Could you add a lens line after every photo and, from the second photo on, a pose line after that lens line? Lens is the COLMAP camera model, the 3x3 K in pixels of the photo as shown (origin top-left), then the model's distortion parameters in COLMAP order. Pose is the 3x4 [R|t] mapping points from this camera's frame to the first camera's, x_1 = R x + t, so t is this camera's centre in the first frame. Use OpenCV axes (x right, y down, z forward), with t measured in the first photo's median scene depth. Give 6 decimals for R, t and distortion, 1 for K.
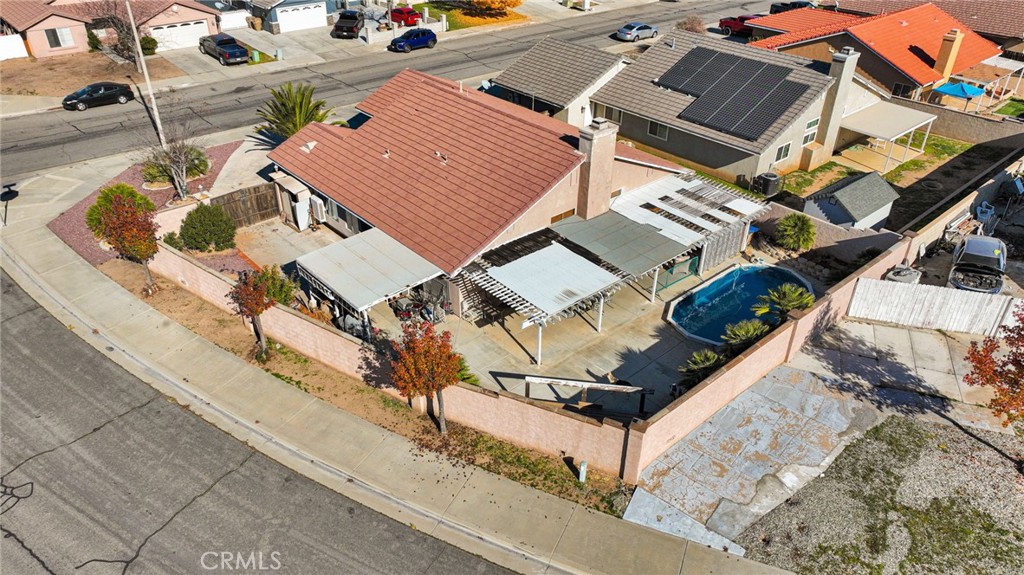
lens RADIAL K [[730.0, 0, 513.0], [0, 730.0, 283.8], [0, 0, 1]] dist [0.006146, 0.004362]
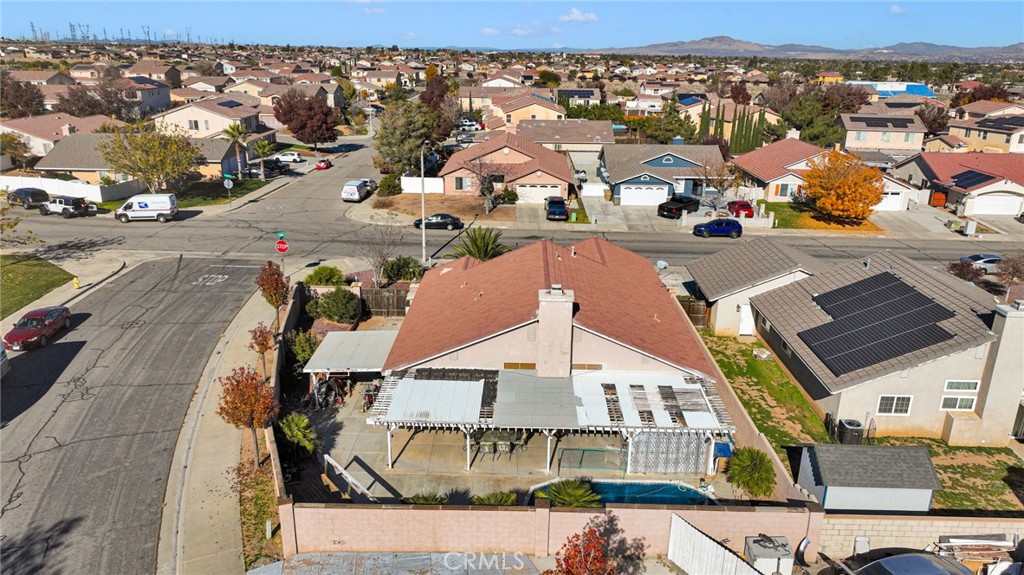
lens RADIAL K [[730.0, 0, 508.6], [0, 730.0, 287.1], [0, 0, 1]] dist [0.006146, 0.004362]
pose [[0.733286, 0.212677, -0.645802, 0.587206], [-0.362070, 0.926088, -0.106137, -0.065570], [0.575497, 0.311655, 0.756092, 0.118423]]
